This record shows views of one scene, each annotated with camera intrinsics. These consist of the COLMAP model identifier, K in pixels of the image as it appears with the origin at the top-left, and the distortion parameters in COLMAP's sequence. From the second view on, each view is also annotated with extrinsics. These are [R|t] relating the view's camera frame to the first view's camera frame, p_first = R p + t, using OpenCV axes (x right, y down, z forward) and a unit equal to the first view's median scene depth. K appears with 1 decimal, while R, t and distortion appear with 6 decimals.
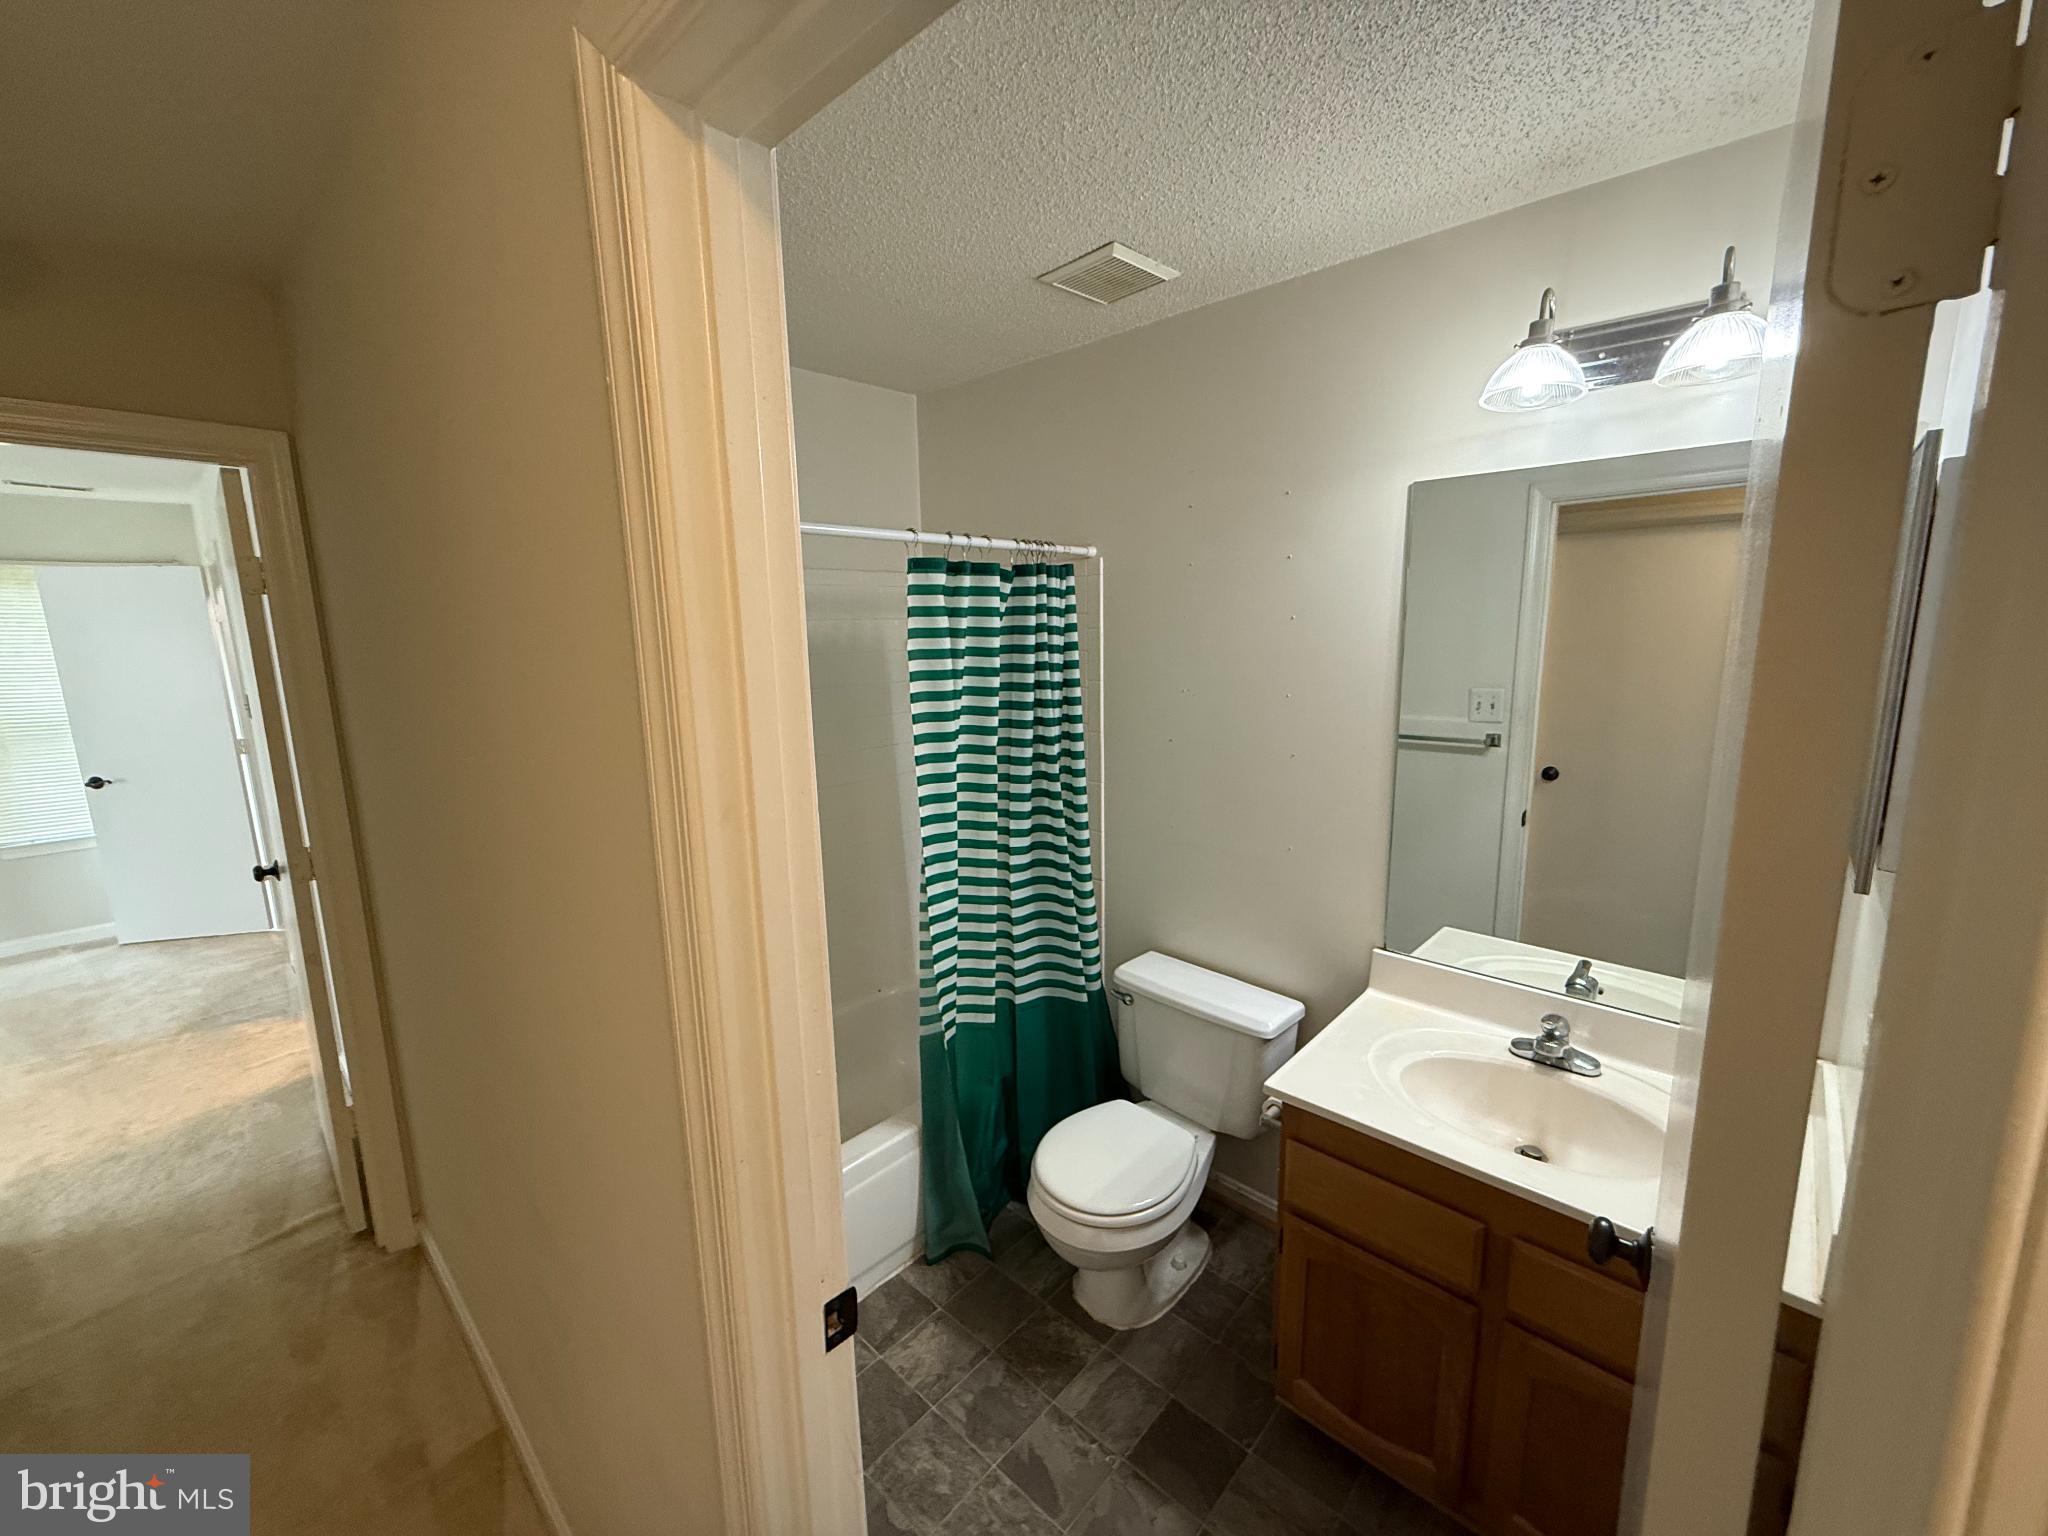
lens RADIAL K [[814.0, 0, 1024.0], [0, 814.0, 768.0], [0, 0, 1]] dist [-0.000015, 0.000022]
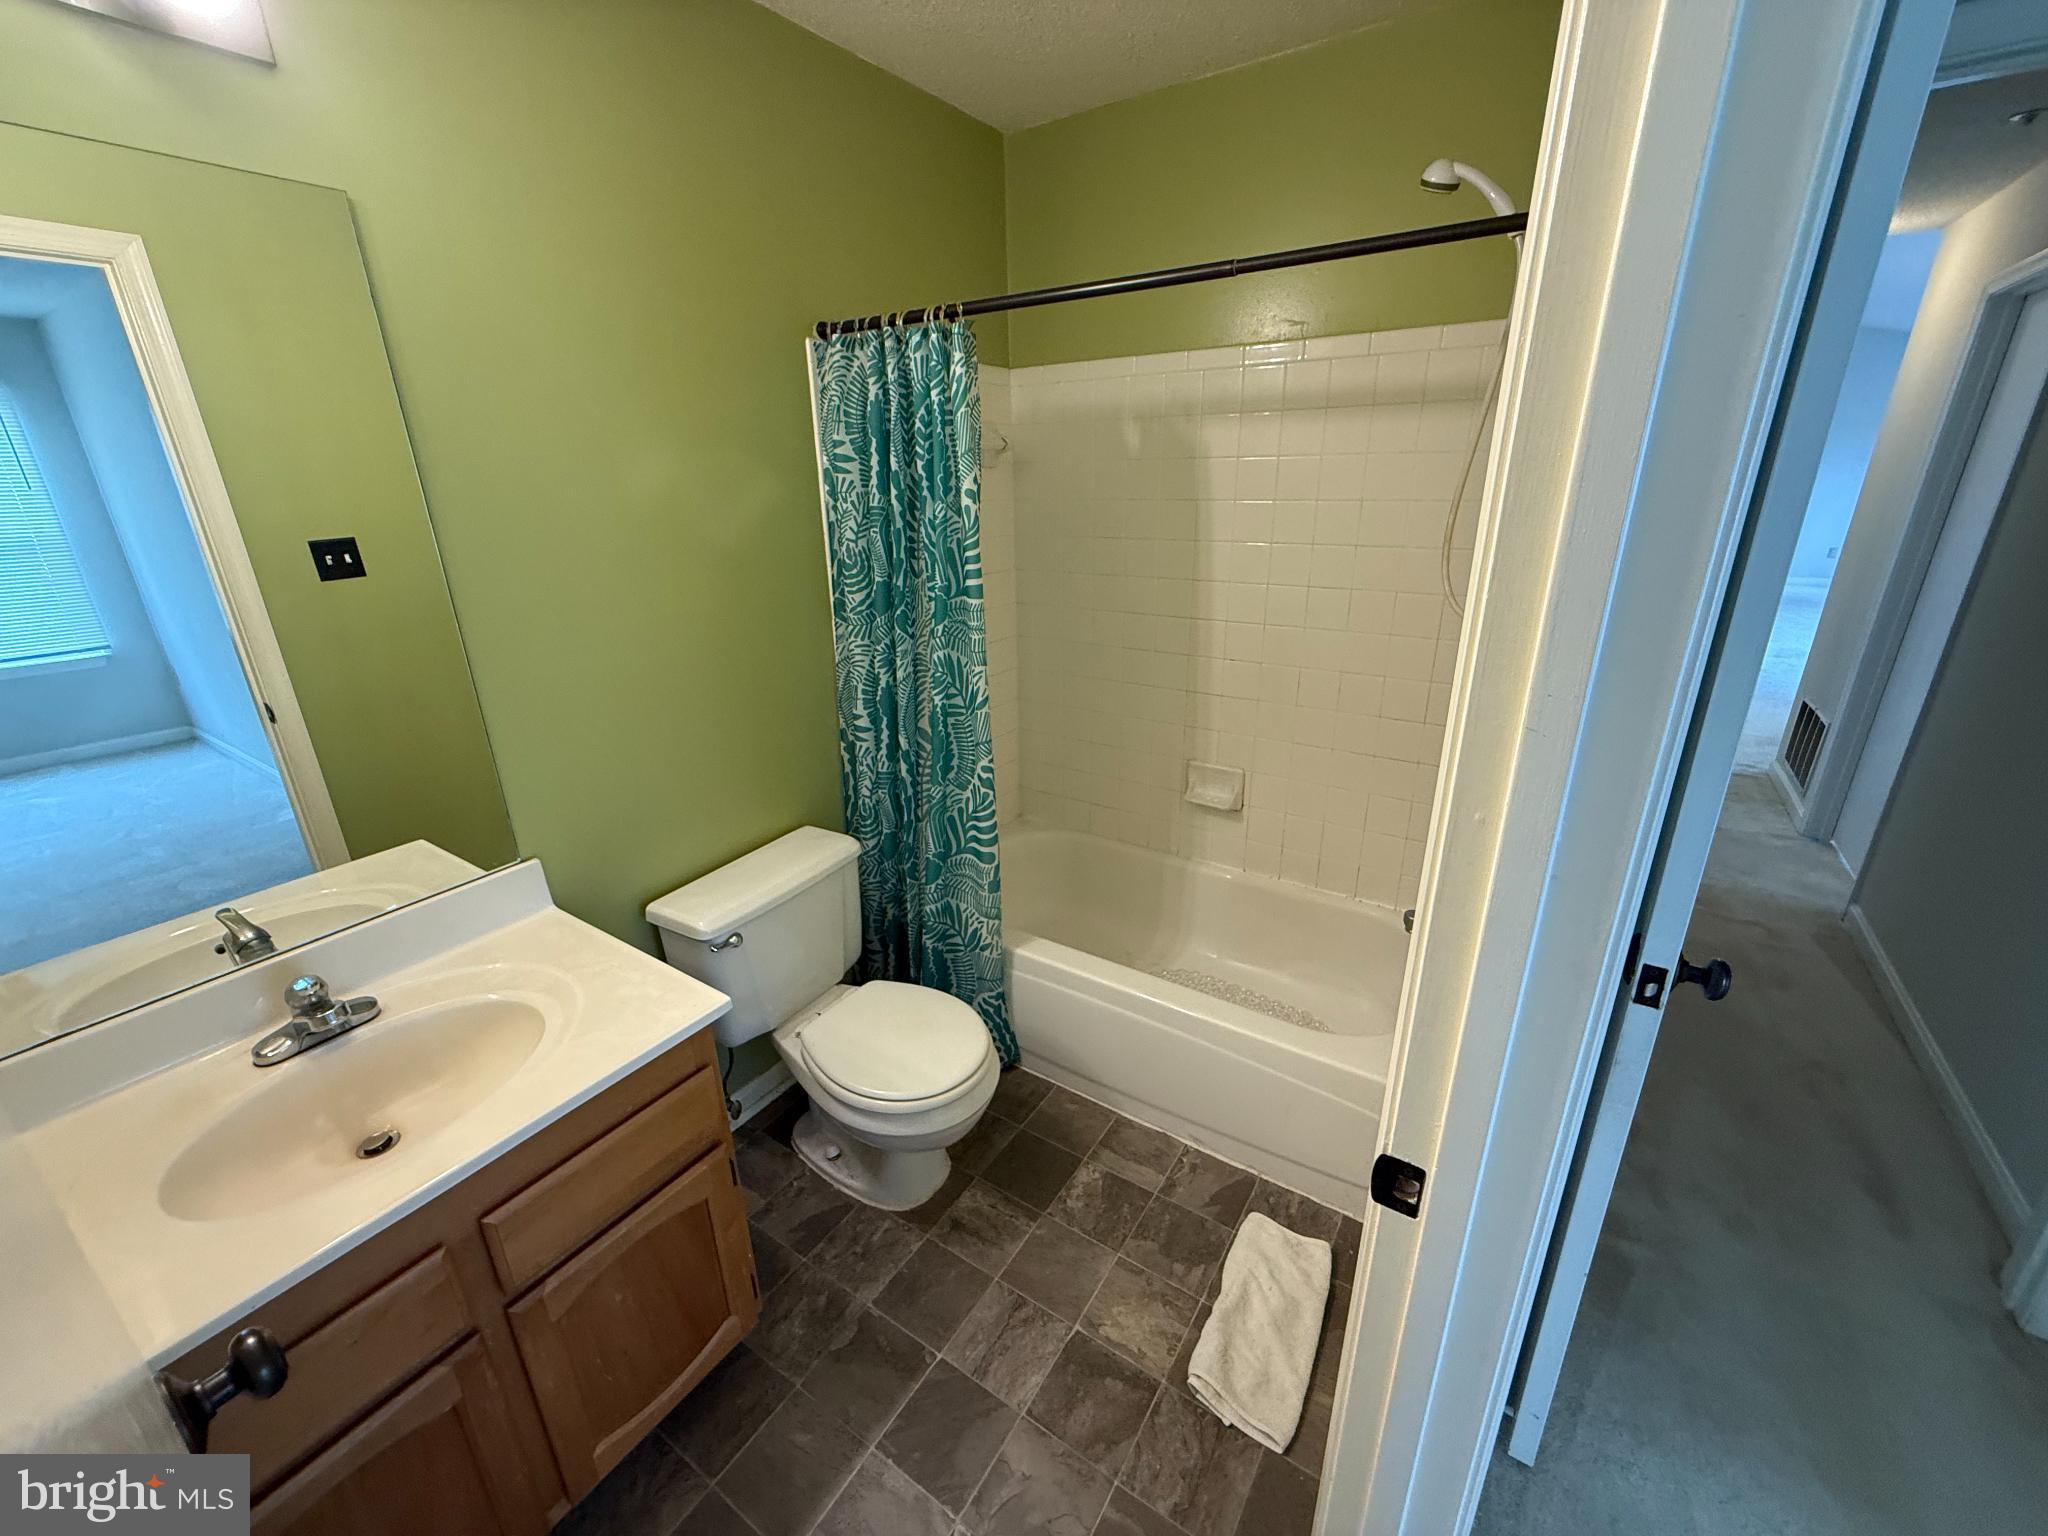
lens RADIAL K [[814.0, 0, 1024.0], [0, 814.0, 768.0], [0, 0, 1]] dist [-0.000015, 0.000022]
pose [[-0.153635, -0.306797, 0.939293, -0.679693], [0.222033, 0.915552, 0.335360, -0.086881], [-0.962859, 0.260078, -0.072542, 1.007333]]
